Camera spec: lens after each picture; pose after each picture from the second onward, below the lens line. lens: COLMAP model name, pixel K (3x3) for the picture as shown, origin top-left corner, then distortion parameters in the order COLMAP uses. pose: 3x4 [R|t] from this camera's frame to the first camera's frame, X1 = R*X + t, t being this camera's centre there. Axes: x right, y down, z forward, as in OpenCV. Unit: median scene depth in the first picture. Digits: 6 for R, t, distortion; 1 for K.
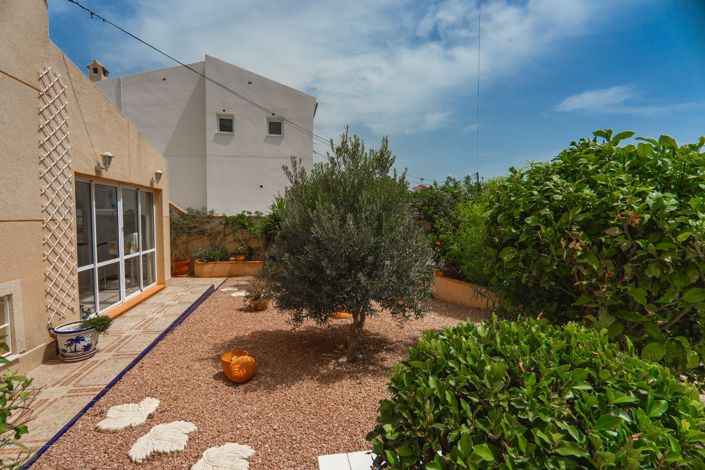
lens RADIAL K [[331.6, 0, 352.5], [0, 331.6, 235.0], [0, 0, 1]] dist [-0.021220, 0.000557]
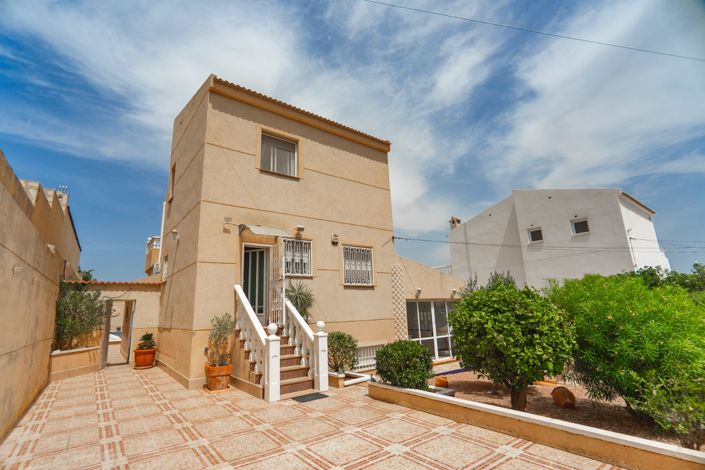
lens RADIAL K [[331.6, 0, 352.5], [0, 331.6, 235.0], [0, 0, 1]] dist [-0.021220, 0.000557]
pose [[0.452816, -0.217039, -0.864784, 0.907919], [-0.021151, 0.967032, -0.253776, -0.007740], [0.891353, 0.133205, 0.433297, -0.388969]]
